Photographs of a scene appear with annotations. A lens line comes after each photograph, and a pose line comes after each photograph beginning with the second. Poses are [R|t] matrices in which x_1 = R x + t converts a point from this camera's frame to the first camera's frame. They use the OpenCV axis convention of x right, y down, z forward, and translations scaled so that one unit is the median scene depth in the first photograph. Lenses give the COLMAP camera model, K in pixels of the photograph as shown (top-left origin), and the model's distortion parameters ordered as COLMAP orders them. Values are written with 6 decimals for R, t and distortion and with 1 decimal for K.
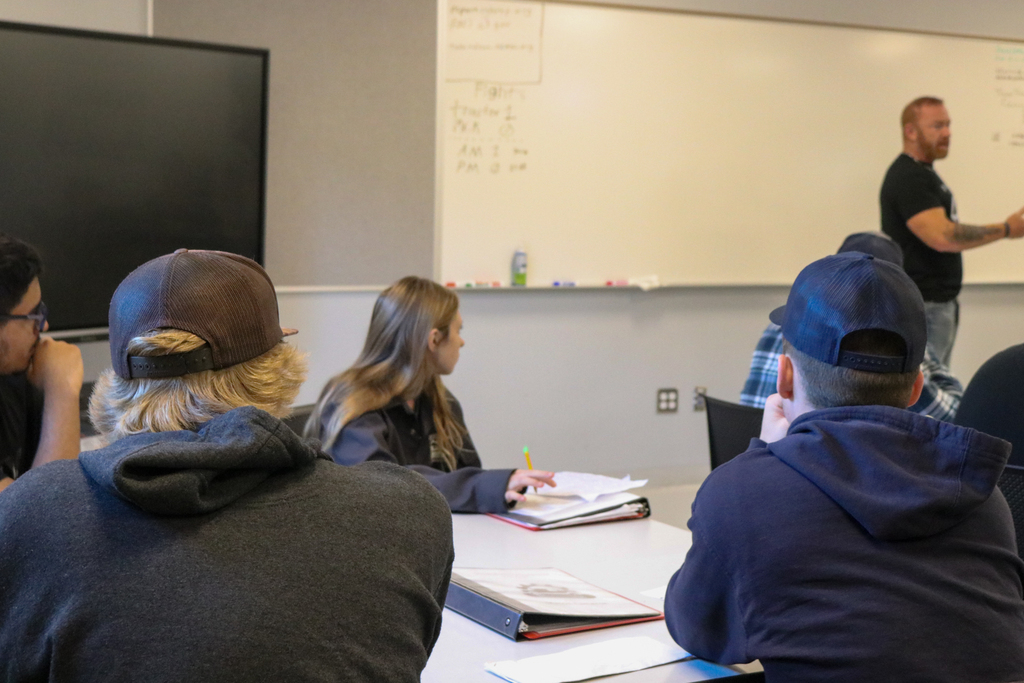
lens RADIAL K [[1667.4, 0, 512.5], [0, 1667.4, 342.6], [0, 0, 1]] dist [-0.042825, 0.000000]
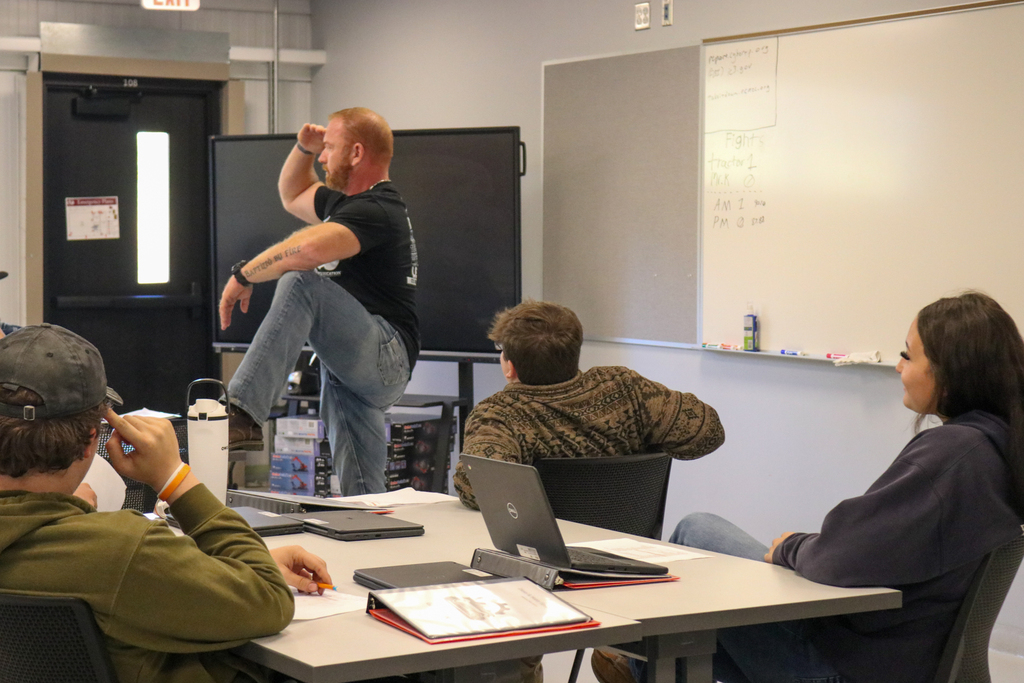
lens RADIAL K [[2091.6, 0, 513.0], [0, 2091.6, 336.4], [0, 0, 1]] dist [0.099192, 0.000000]
pose [[0.032048, 0.029354, -0.999055, 1.156398], [-0.096206, 0.995018, 0.026149, -0.060118], [0.994845, 0.095277, 0.034712, 0.843859]]
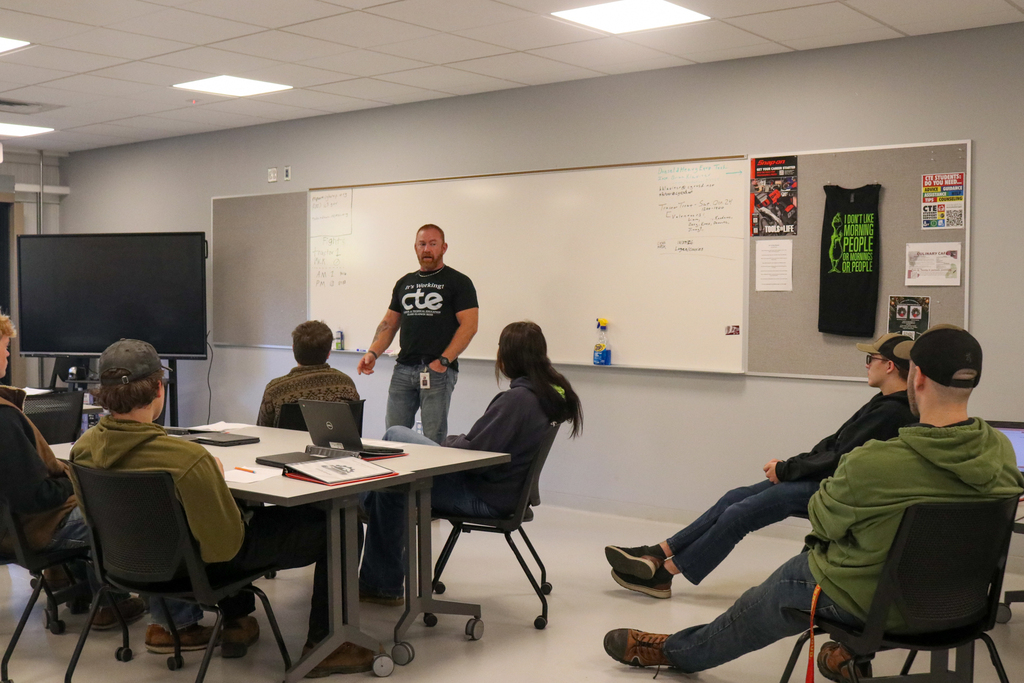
lens RADIAL K [[1149.0, 0, 506.4], [0, 1149.0, 339.5], [0, 0, 1]] dist [-0.022813, 0.000000]
pose [[0.373547, 0.020068, -0.927394, 1.211378], [-0.082459, 0.996526, -0.011650, -0.045983], [0.923939, 0.080824, 0.373904, 0.719929]]
